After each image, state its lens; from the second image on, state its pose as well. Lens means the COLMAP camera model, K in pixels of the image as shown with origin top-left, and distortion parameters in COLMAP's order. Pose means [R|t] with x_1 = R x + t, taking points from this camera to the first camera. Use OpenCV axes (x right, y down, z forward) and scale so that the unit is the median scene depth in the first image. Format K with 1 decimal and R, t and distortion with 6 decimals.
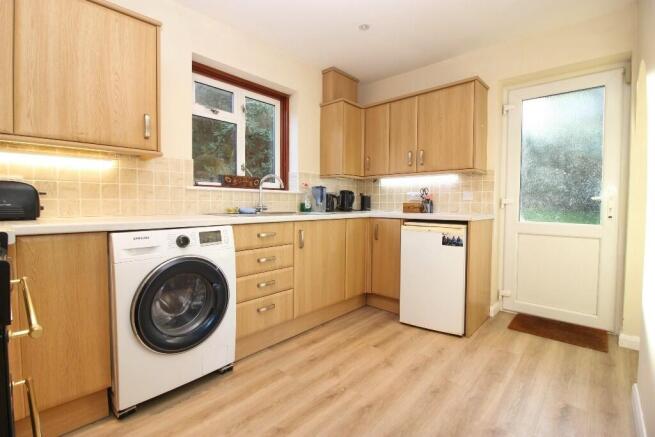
lens RADIAL K [[302.3, 0, 324.1], [0, 302.3, 210.9], [0, 0, 1]] dist [0.000423, -0.014017]
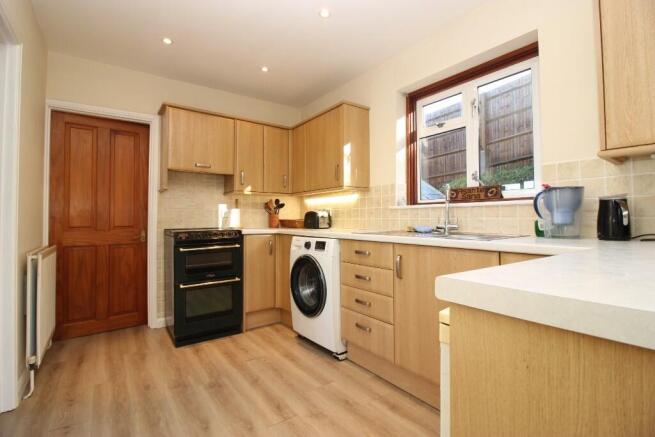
lens RADIAL K [[302.3, 0, 324.1], [0, 302.3, 210.9], [0, 0, 1]] dist [0.000423, -0.014017]
pose [[-0.196541, -0.028259, -0.980088, 0.824316], [-0.023660, 0.999430, -0.024072, -0.032910], [0.980210, 0.018458, -0.197098, 1.075895]]
